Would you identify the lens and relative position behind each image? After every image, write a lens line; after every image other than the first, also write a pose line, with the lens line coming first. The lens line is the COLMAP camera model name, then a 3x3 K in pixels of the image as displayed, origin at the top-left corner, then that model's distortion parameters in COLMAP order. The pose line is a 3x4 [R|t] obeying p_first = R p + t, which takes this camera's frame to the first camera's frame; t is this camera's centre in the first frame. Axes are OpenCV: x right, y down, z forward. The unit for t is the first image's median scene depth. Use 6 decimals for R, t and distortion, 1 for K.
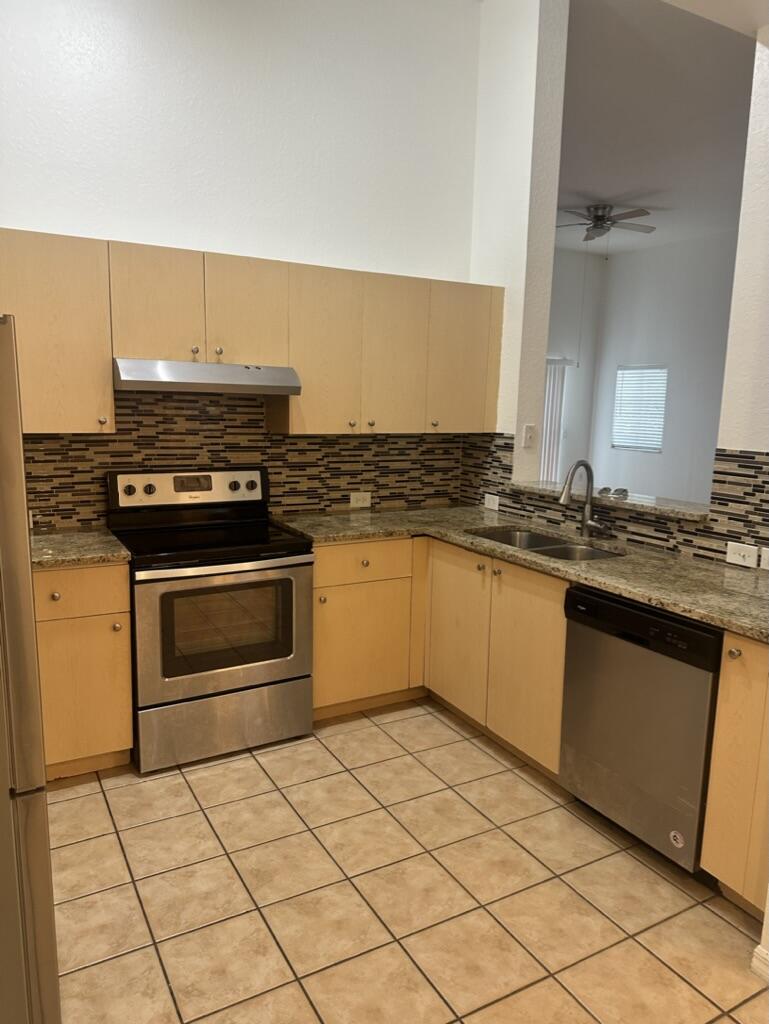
lens RADIAL K [[719.8, 0, 379.4], [0, 719.8, 520.7], [0, 0, 1]] dist [0.053554, -0.062946]
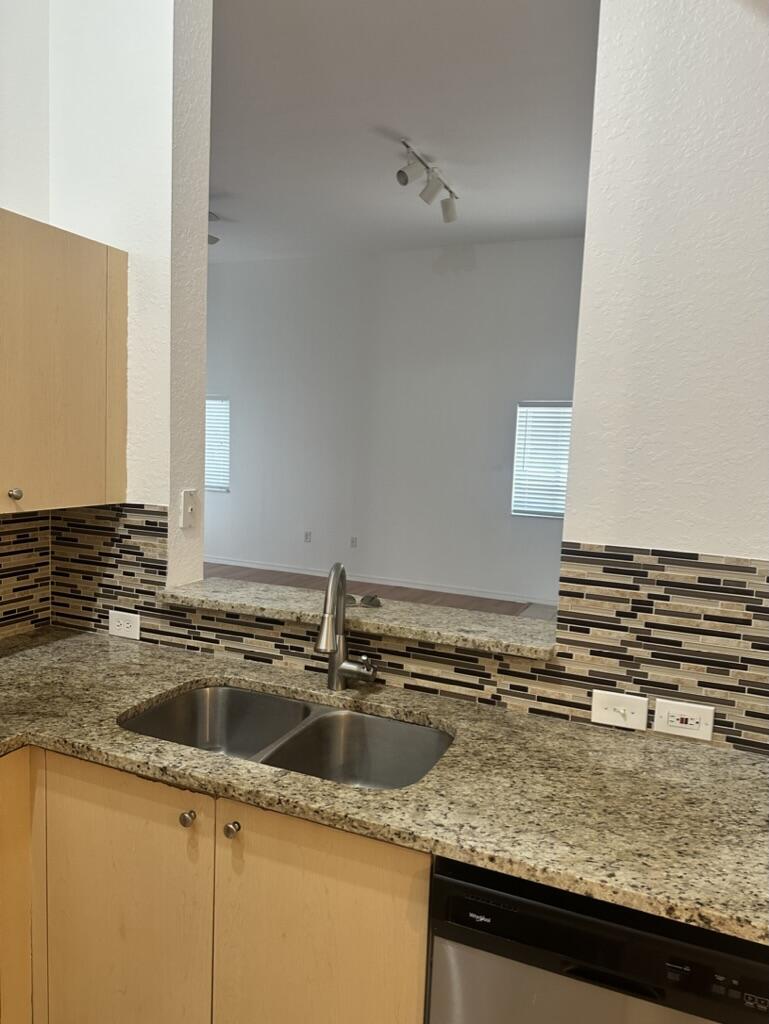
lens RADIAL K [[719.8, 0, 385.5], [0, 719.8, 515.3], [0, 0, 1]] dist [0.053554, -0.062946]
pose [[0.789513, -0.049641, 0.611723, -0.033341], [0.075523, 0.997006, -0.016566, -0.108911], [-0.609069, 0.059278, 0.790899, 0.528136]]
